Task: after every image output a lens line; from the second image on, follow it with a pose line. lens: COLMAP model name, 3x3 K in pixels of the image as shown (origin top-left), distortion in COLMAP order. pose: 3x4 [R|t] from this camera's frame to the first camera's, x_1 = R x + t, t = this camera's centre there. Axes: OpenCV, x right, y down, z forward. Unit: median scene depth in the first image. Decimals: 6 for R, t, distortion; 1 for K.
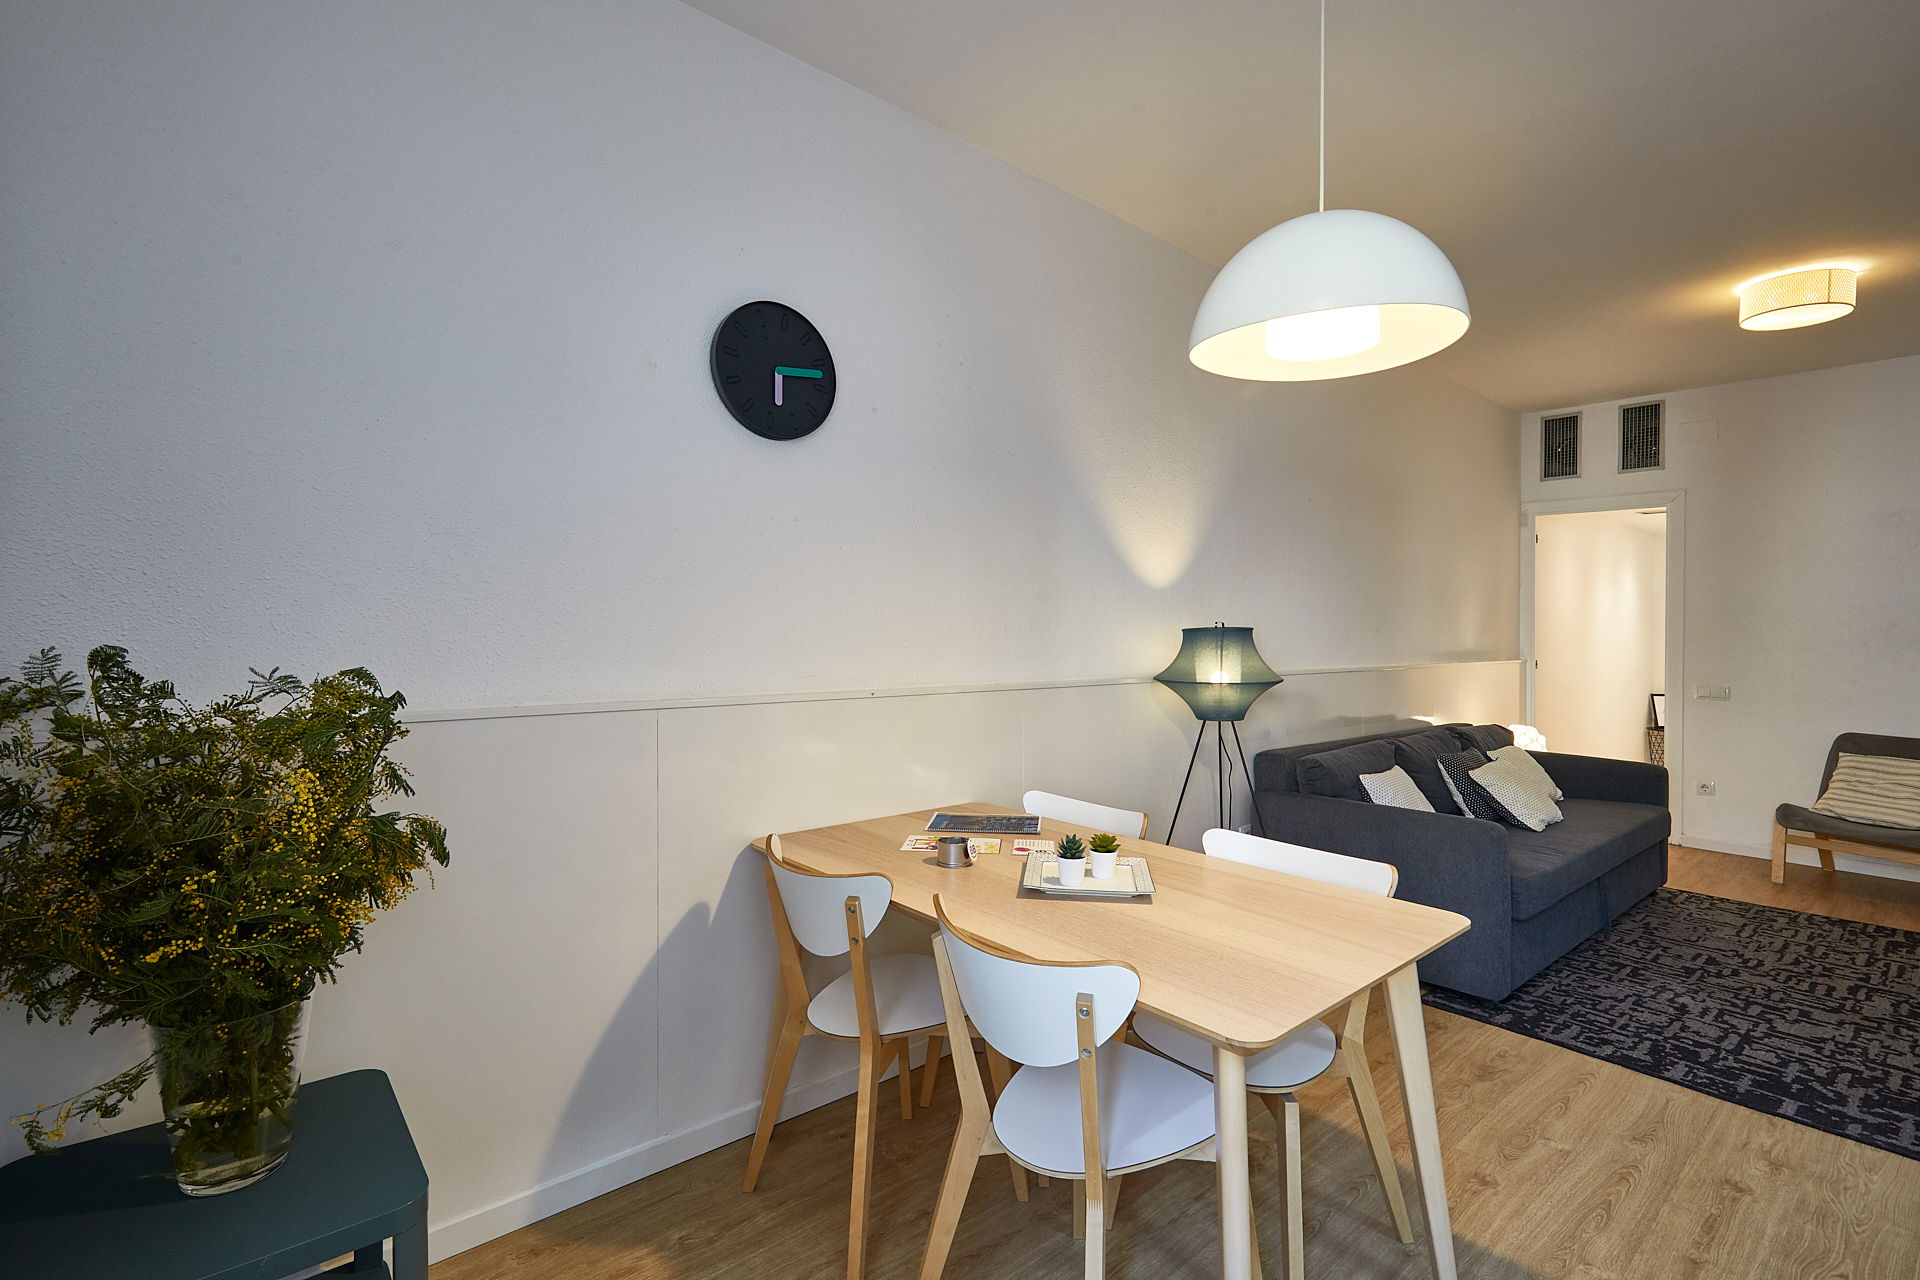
lens RADIAL K [[918.8, 0, 920.6], [0, 918.8, 614.7], [0, 0, 1]] dist [0.003693, 0.001669]
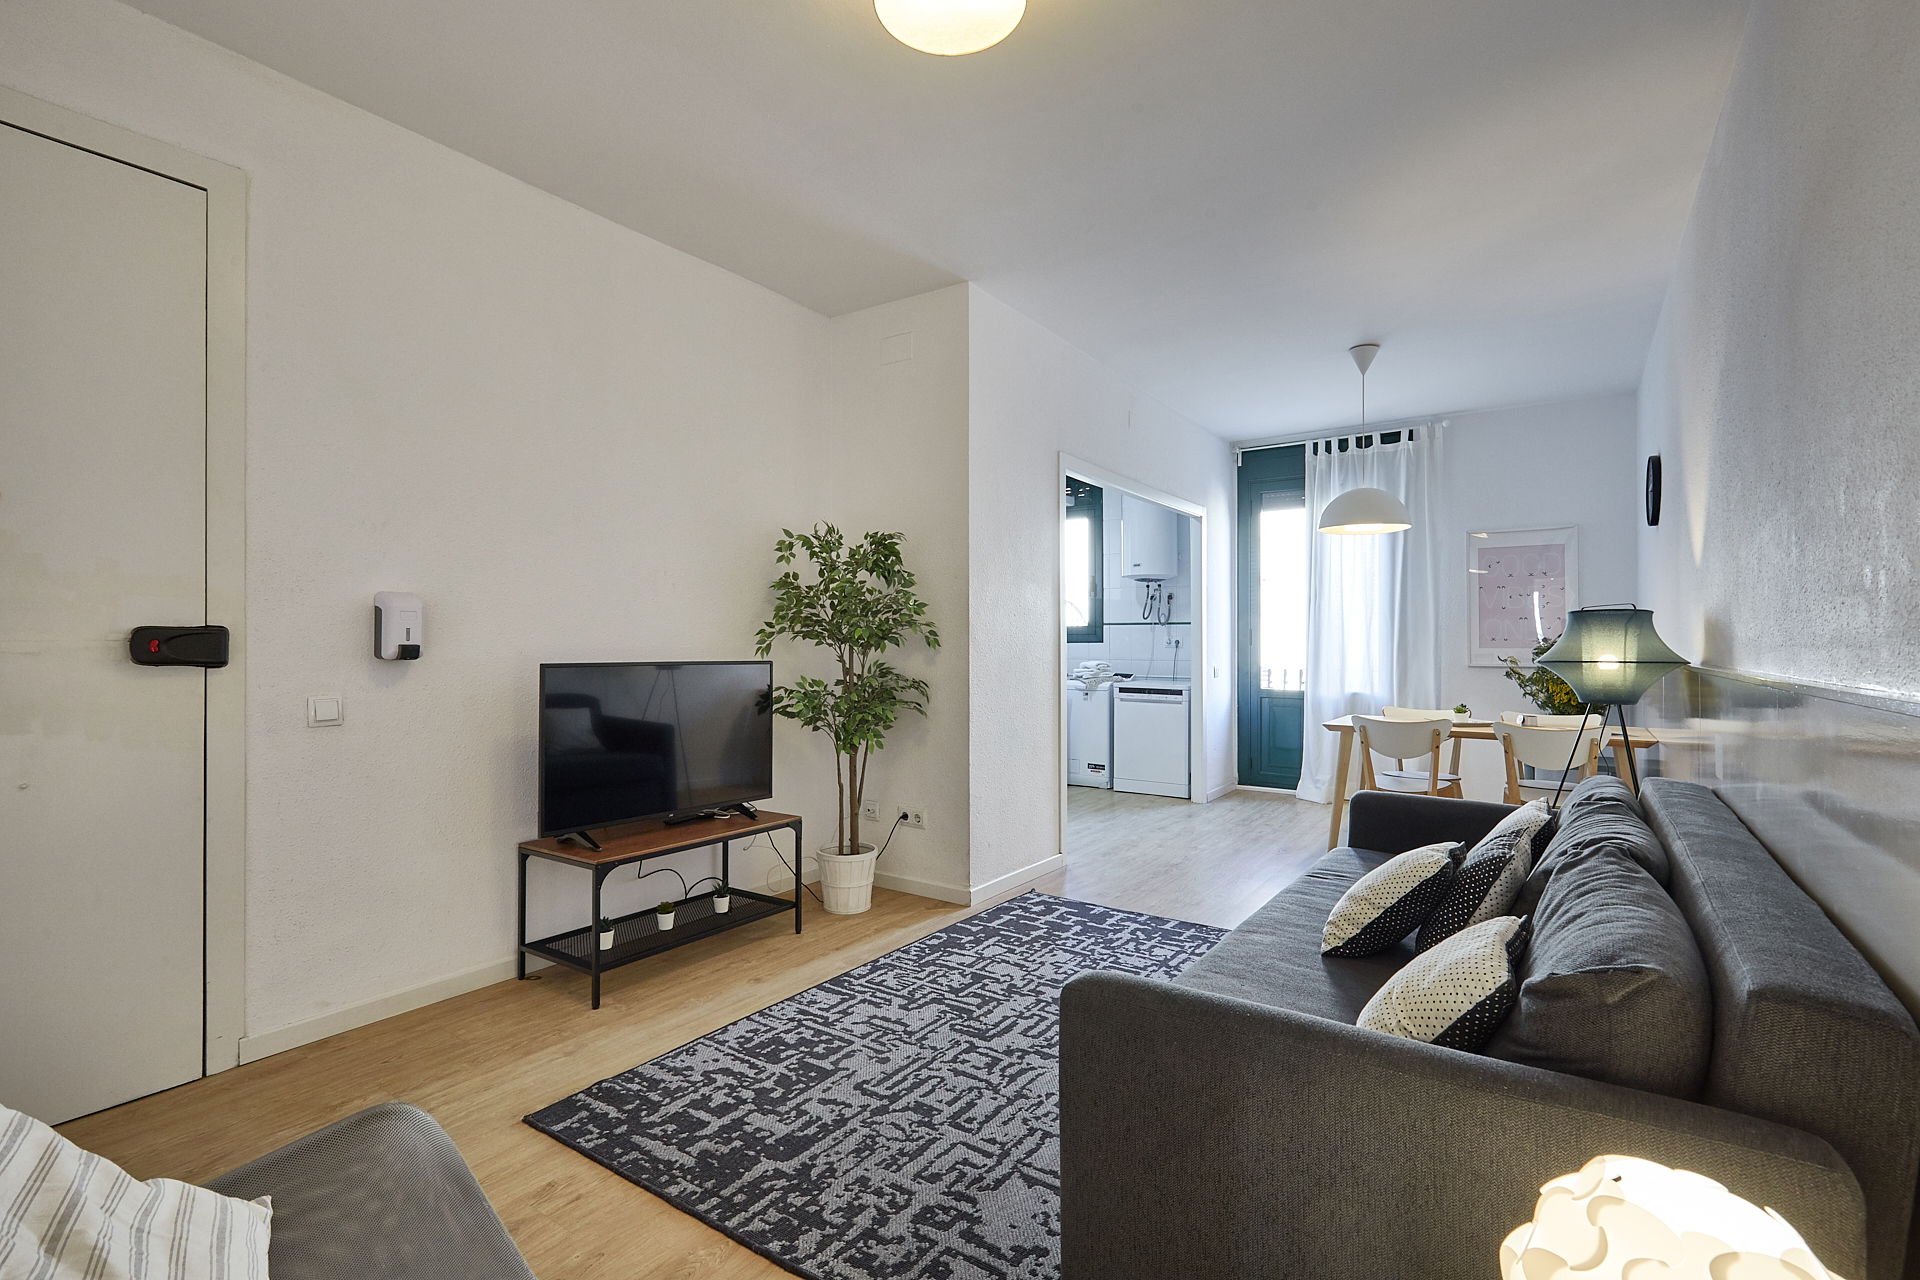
lens RADIAL K [[977.4, 0, 952.5], [0, 977.4, 629.2], [0, 0, 1]] dist [0.012428, 0.000076]
pose [[-0.959224, -0.021428, -0.281833, 1.436454], [-0.020817, 0.999770, -0.005162, 0.059409], [0.281879, 0.000915, -0.959449, 2.003787]]
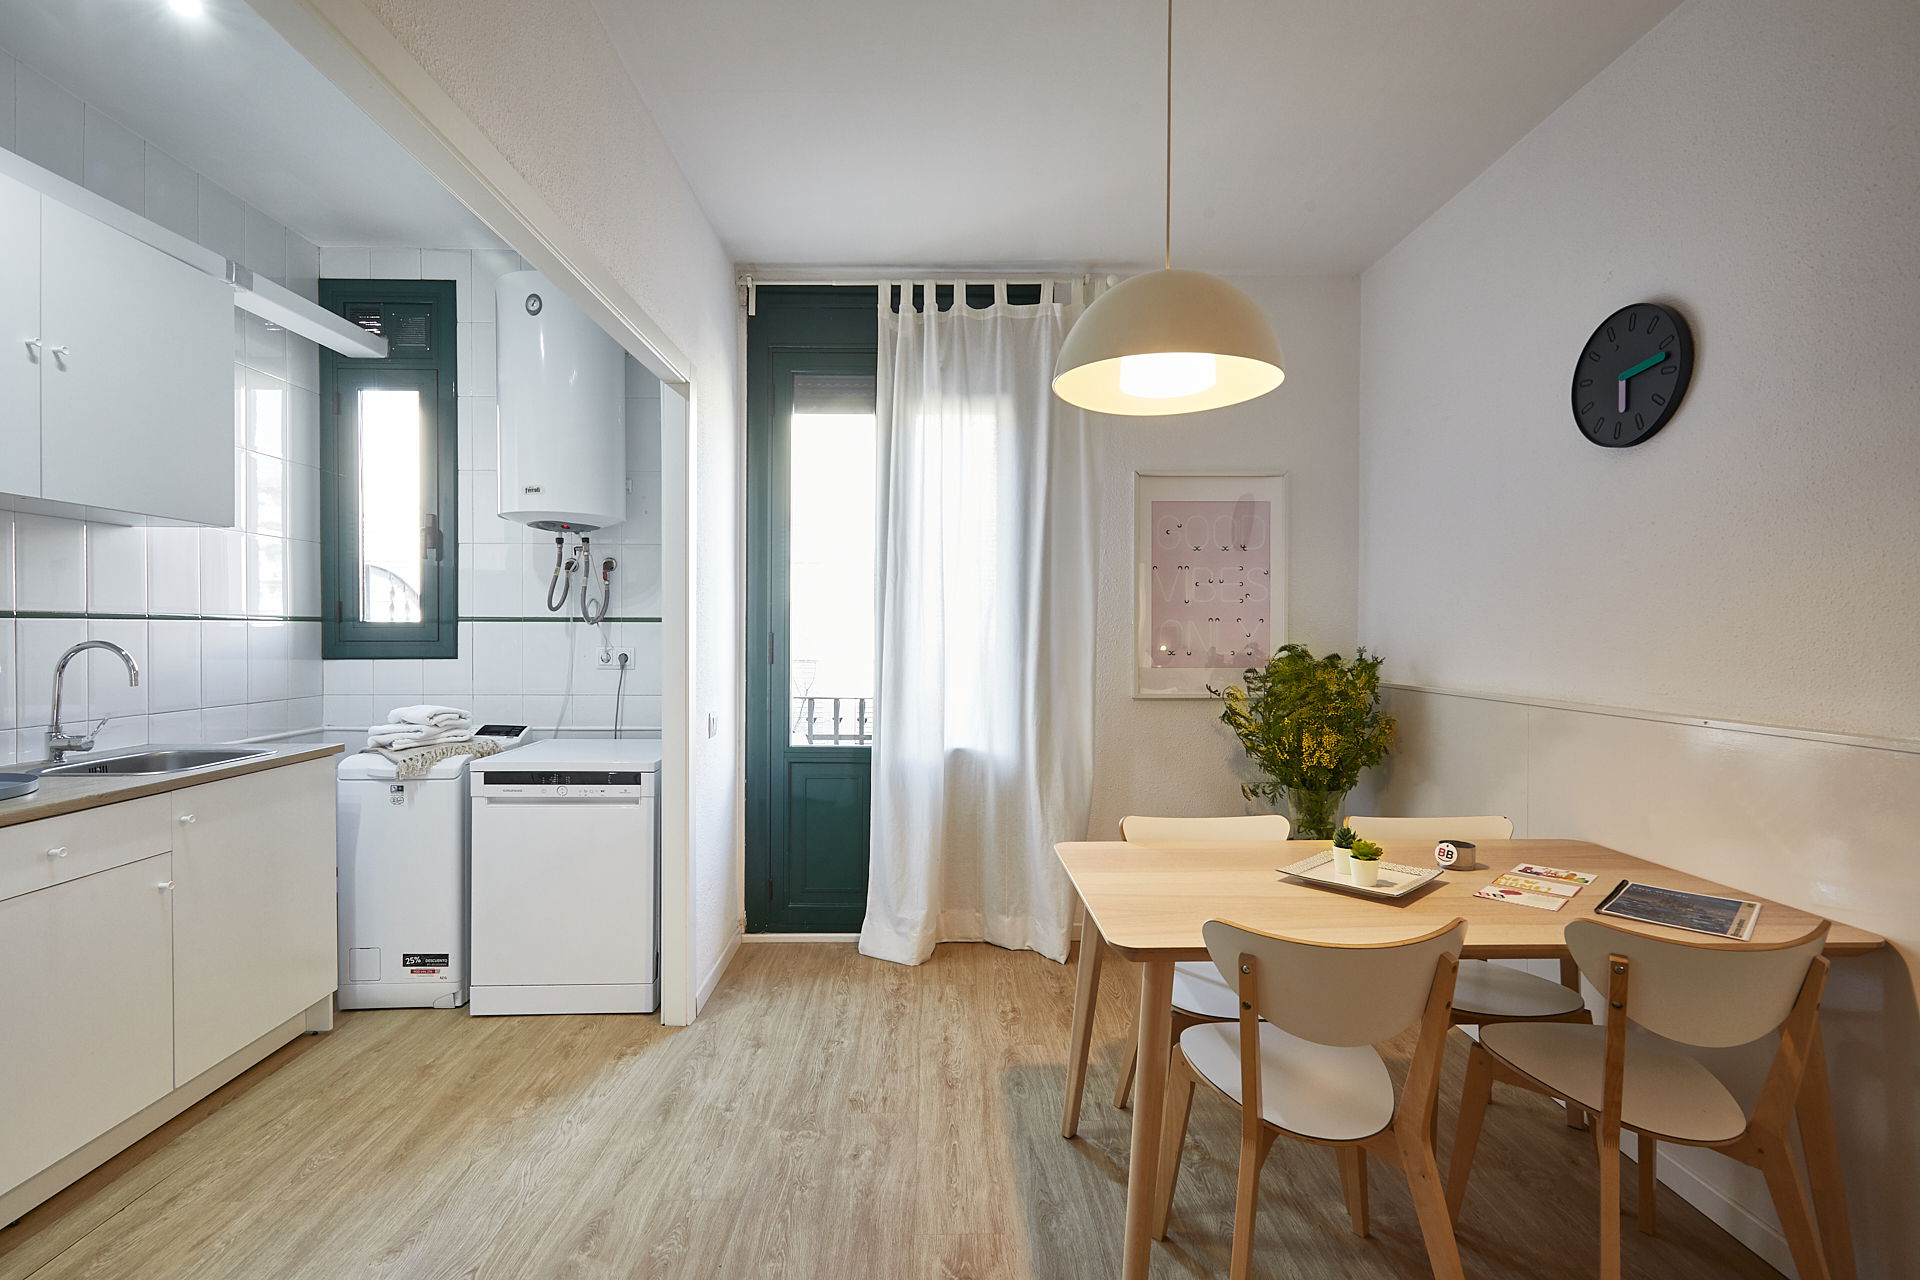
lens RADIAL K [[918.8, 0, 975.9], [0, 918.8, 639.7], [0, 0, 1]] dist [0.003693, 0.001669]
pose [[-0.625280, -0.011041, -0.780322, 0.807468], [-0.025296, 0.999661, 0.006125, 0.026540], [0.779990, 0.023569, -0.625347, 0.835828]]
